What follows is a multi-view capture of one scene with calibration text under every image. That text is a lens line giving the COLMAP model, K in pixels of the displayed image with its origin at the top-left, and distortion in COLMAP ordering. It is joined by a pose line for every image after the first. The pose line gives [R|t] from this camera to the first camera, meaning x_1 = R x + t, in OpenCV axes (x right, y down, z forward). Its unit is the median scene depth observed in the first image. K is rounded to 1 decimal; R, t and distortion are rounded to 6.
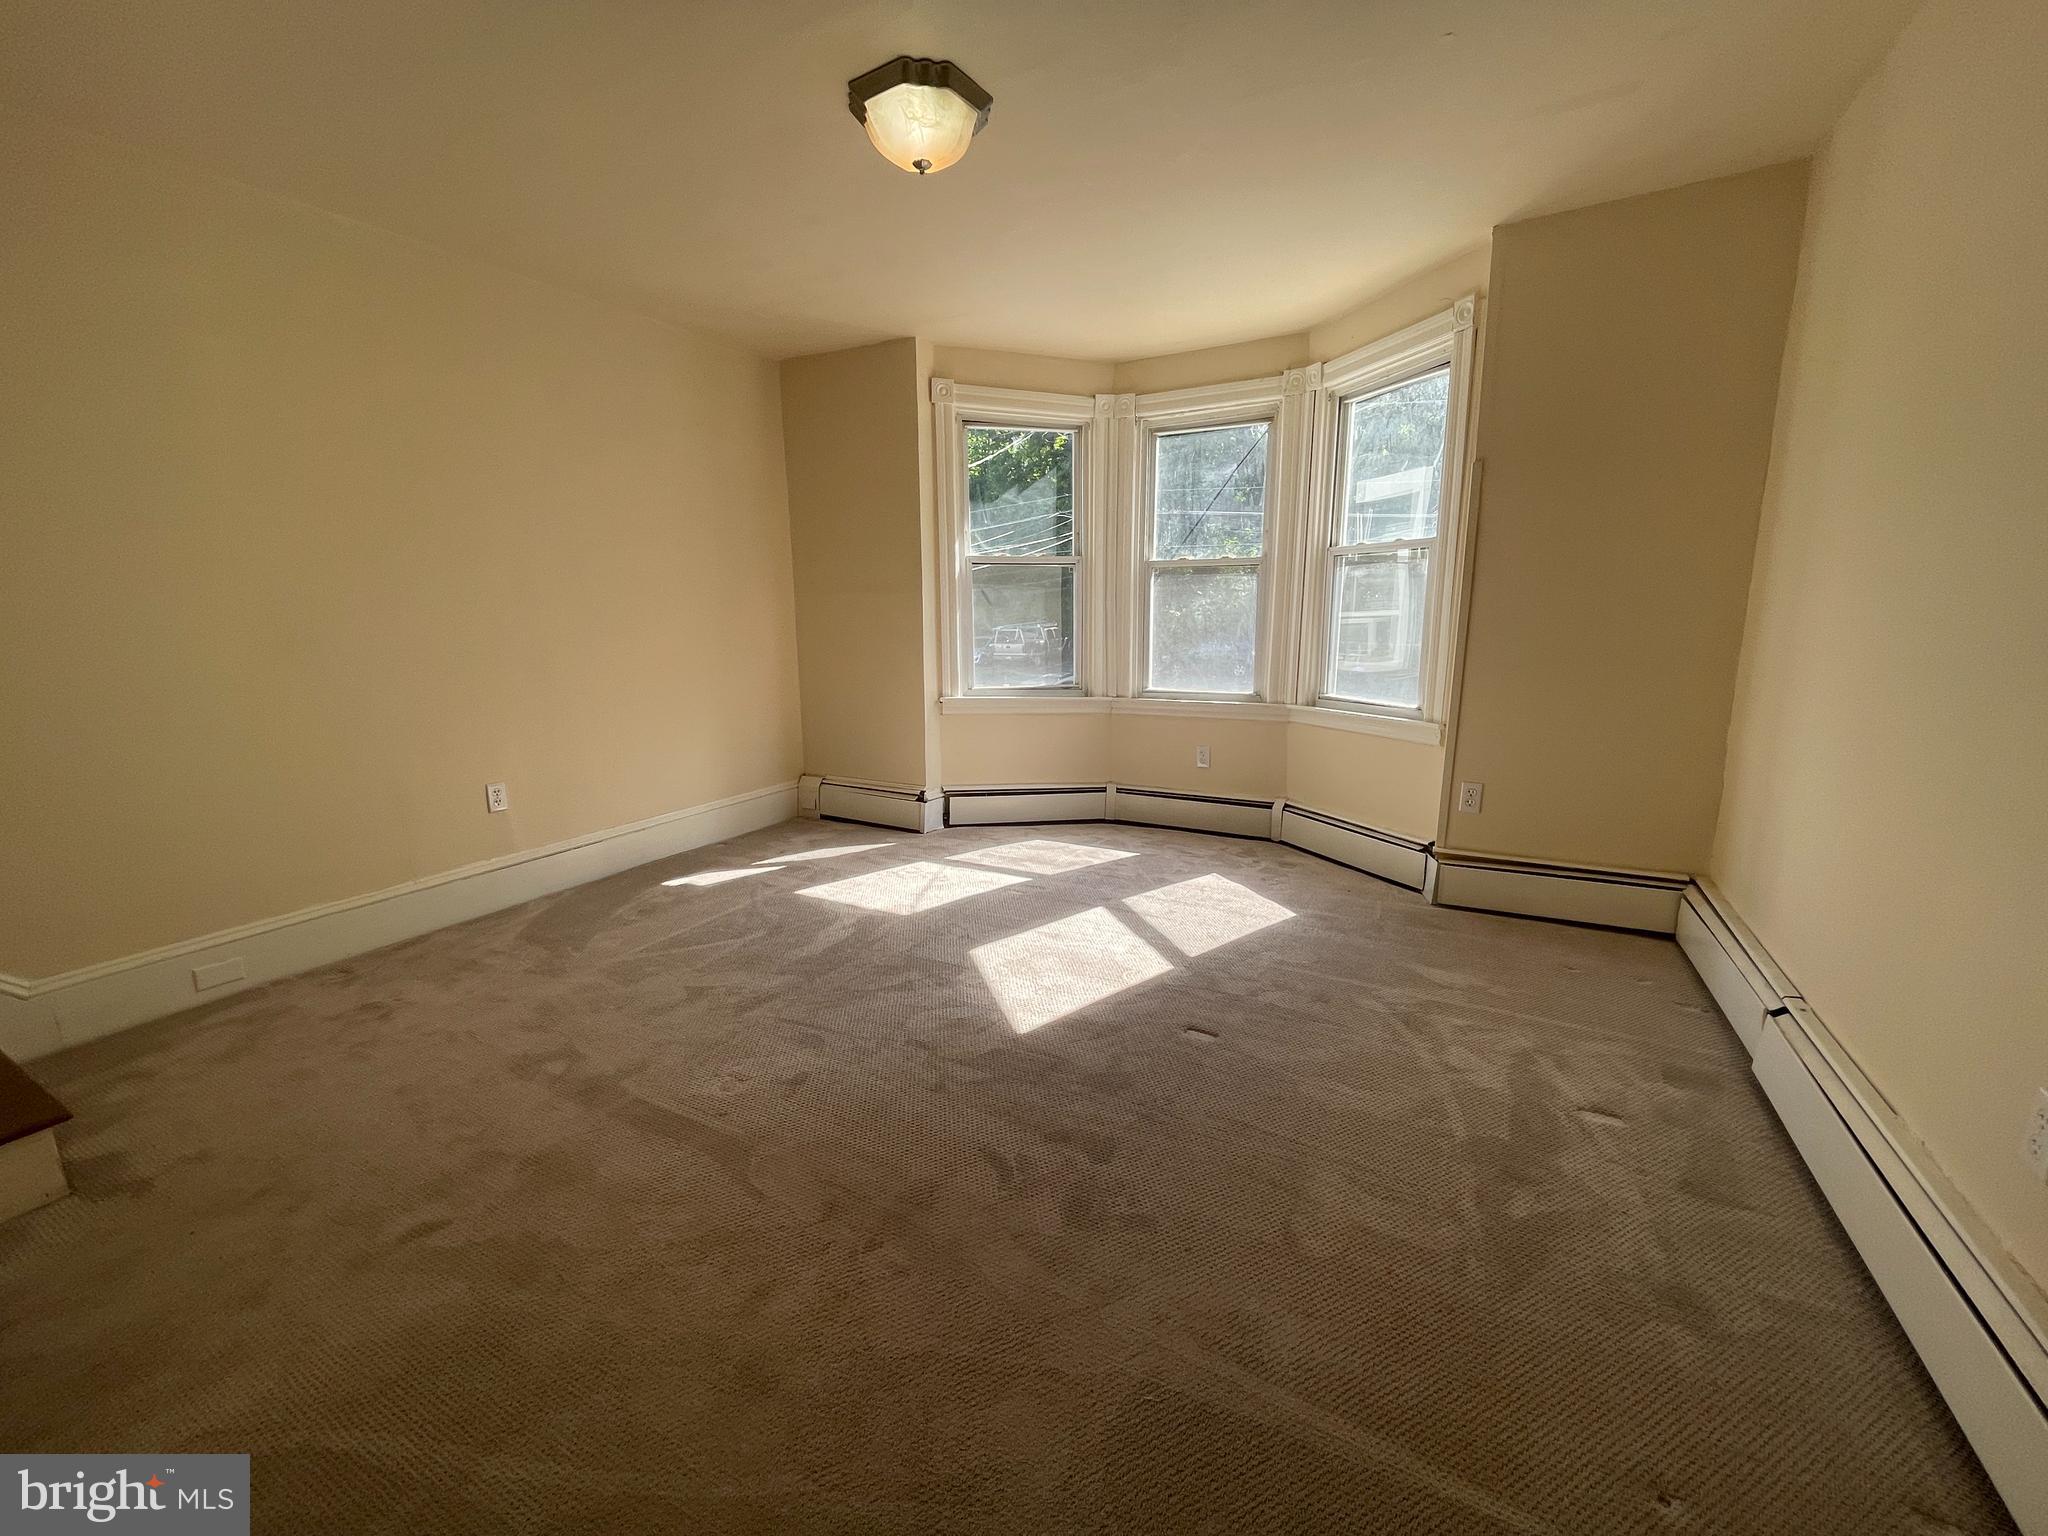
lens RADIAL K [[833.9, 0, 1018.8], [0, 833.9, 763.3], [0, 0, 1]] dist [-0.003100, -0.000457]
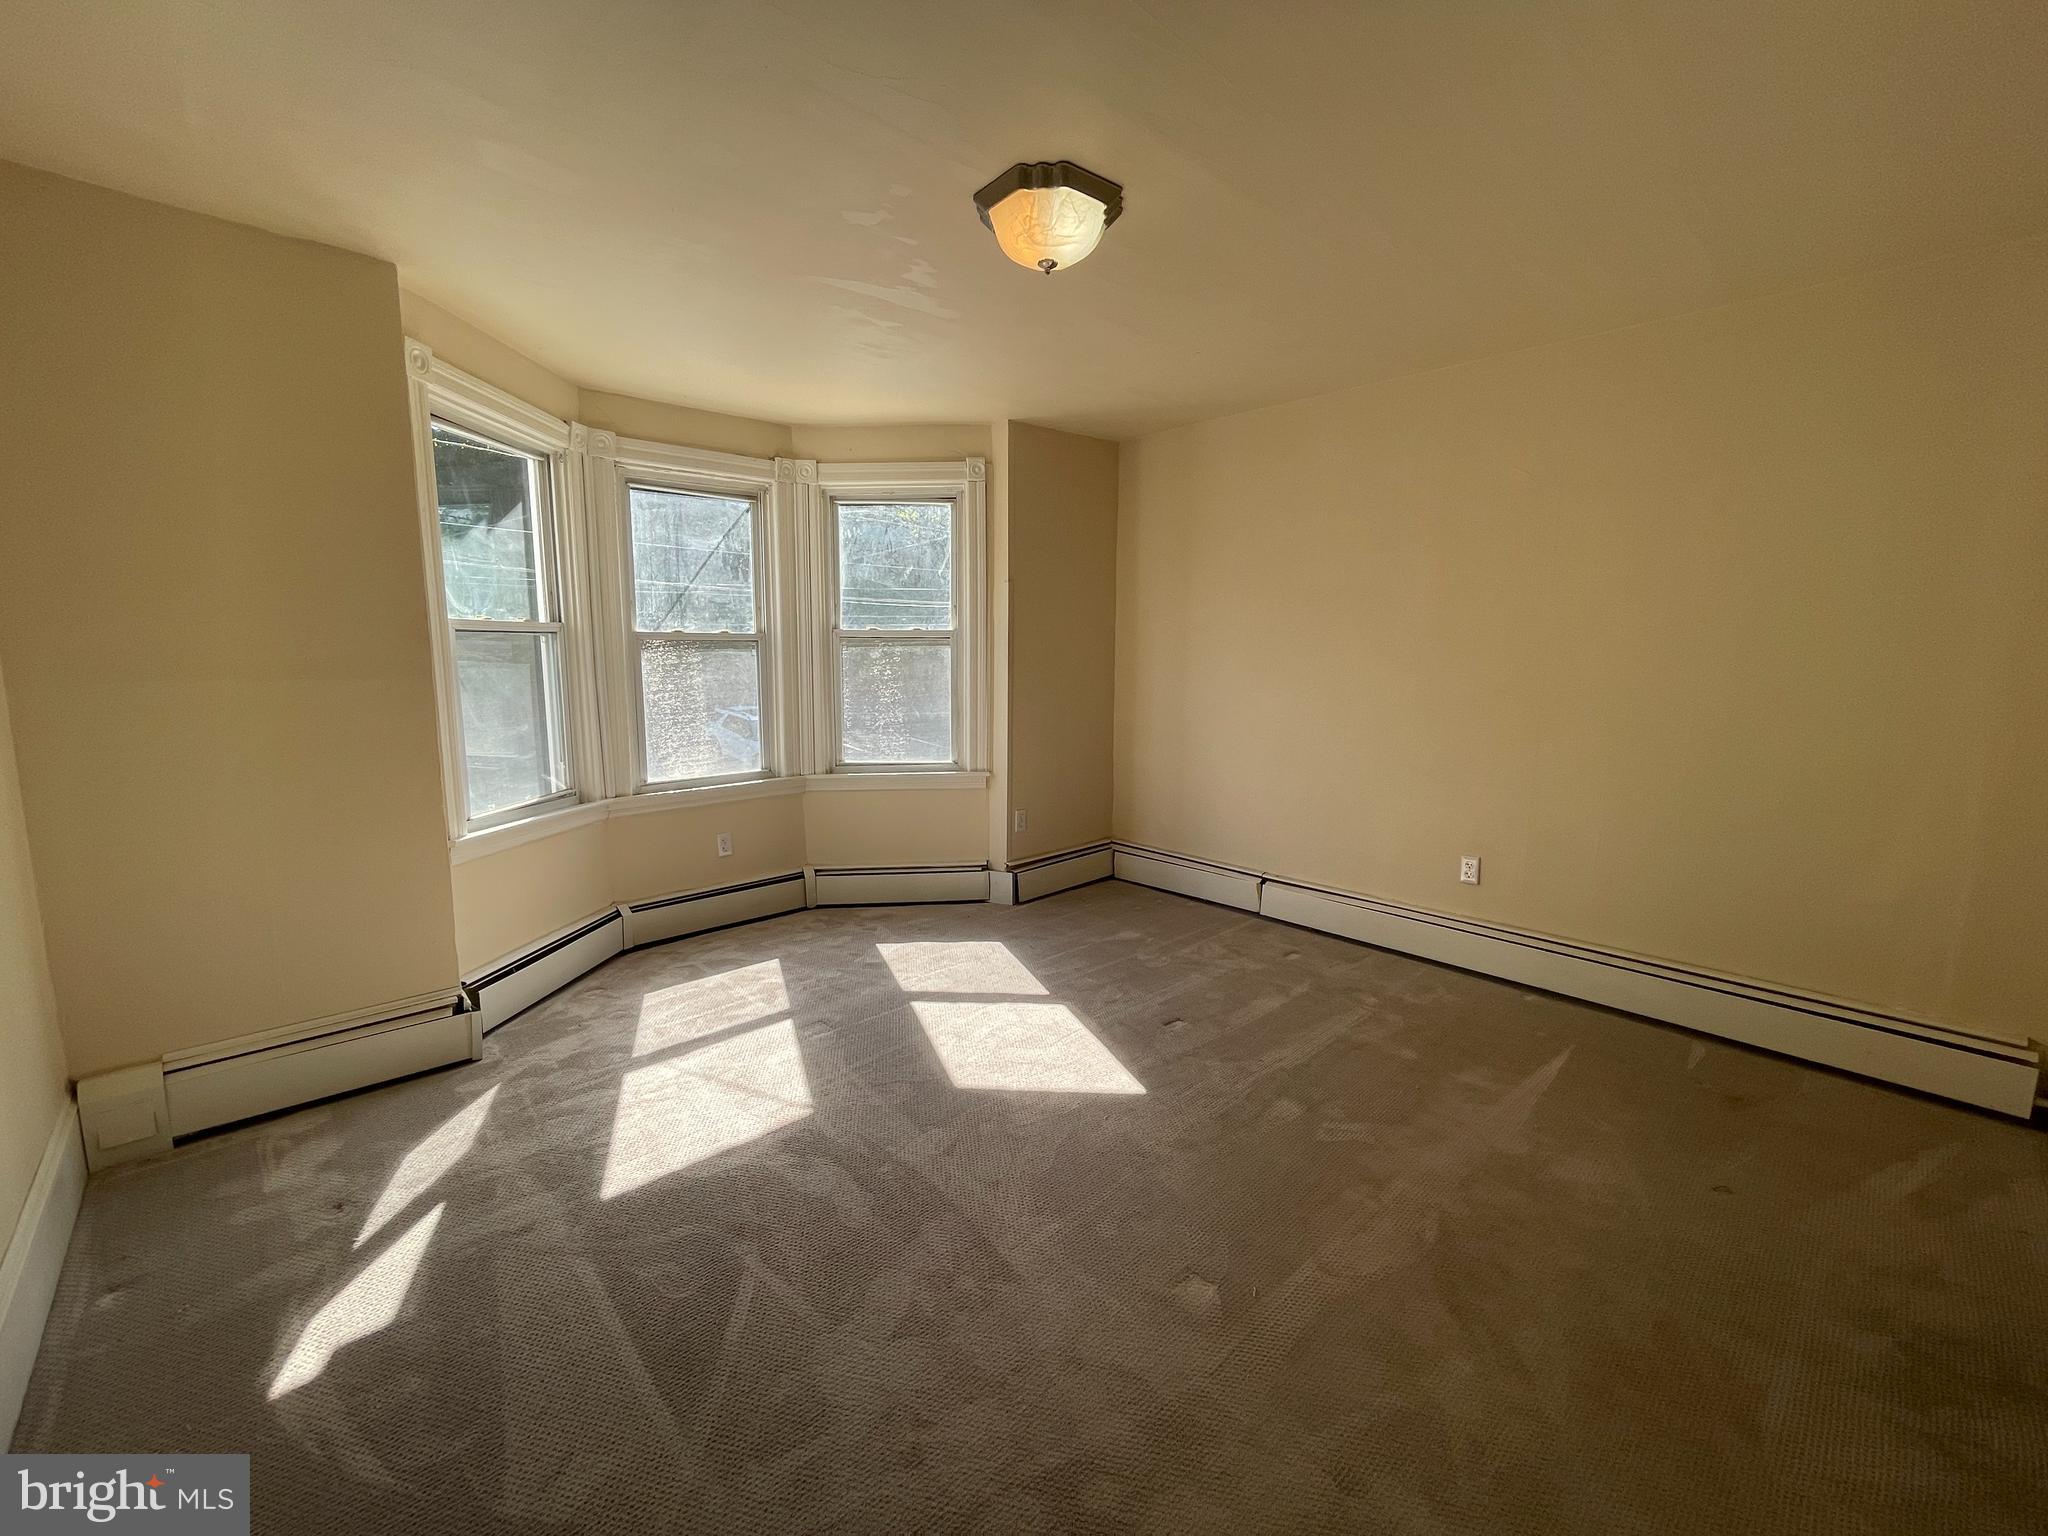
lens RADIAL K [[833.9, 0, 1016.4], [0, 833.9, 761.6], [0, 0, 1]] dist [-0.003100, -0.000457]
pose [[0.316837, -0.121031, 0.940726, -0.579449], [0.166636, 0.983501, 0.070412, -0.118689], [-0.933727, 0.134450, 0.331777, 0.412989]]
